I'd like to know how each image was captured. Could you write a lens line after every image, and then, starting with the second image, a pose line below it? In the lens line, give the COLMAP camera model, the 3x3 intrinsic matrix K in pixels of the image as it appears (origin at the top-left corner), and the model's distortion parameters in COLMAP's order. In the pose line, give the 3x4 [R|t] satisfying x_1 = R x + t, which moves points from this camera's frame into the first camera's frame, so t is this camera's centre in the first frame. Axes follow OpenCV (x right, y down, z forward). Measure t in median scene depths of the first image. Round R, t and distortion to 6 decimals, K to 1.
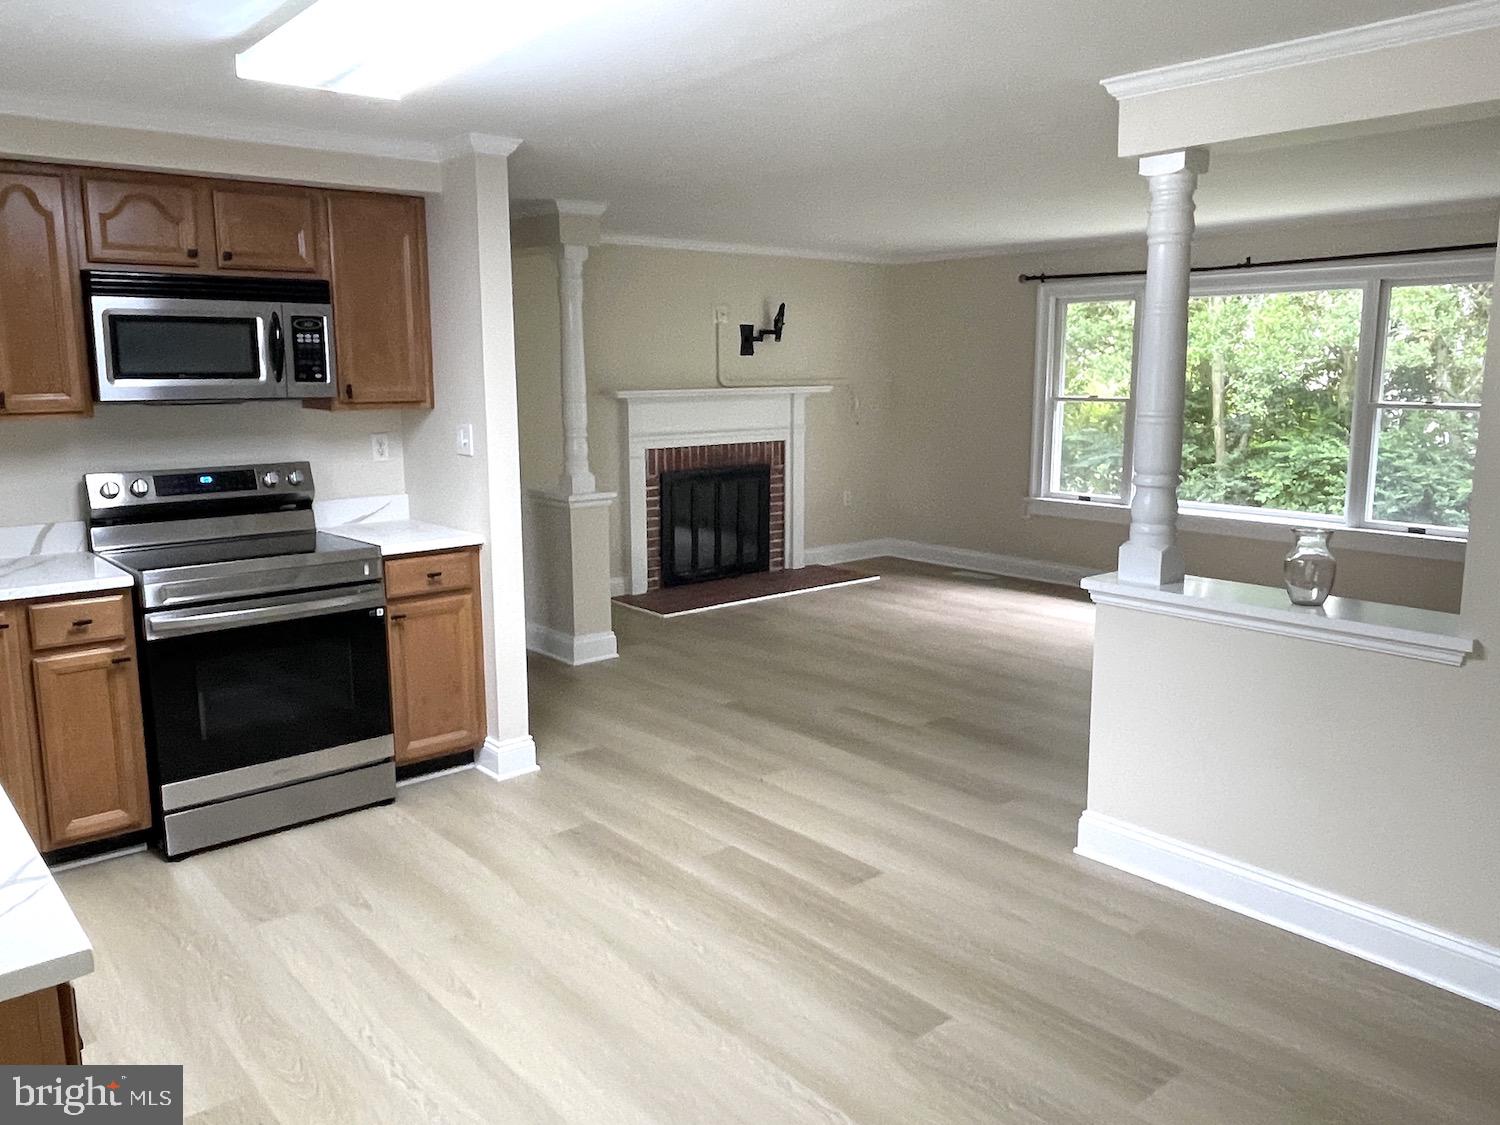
lens RADIAL K [[1147.4, 0, 750.0], [0, 1147.4, 562.5], [0, 0, 1]] dist [-0.003500, -0.003006]
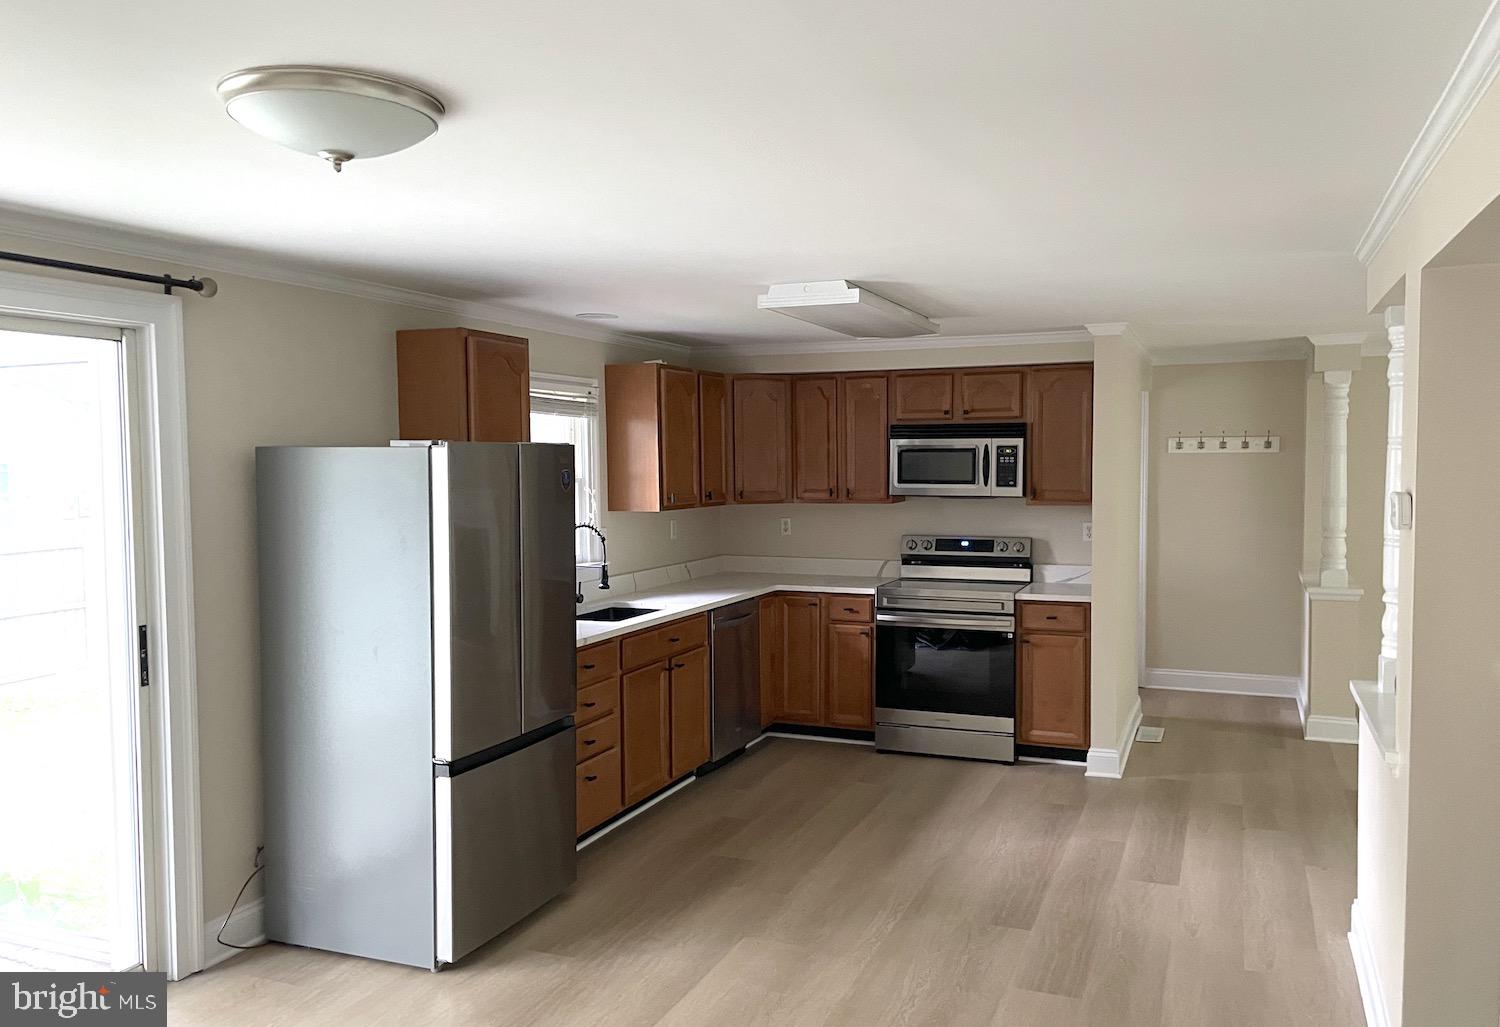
lens RADIAL K [[1180.8, 0, 750.0], [0, 1180.8, 513.5], [0, 0, 1]] dist [0.008169, 0.002687]
pose [[0.458524, 0.044918, -0.887546, 0.846533], [-0.146003, 0.988959, -0.025377, -0.025713], [0.876607, 0.141220, 0.460019, -0.053312]]
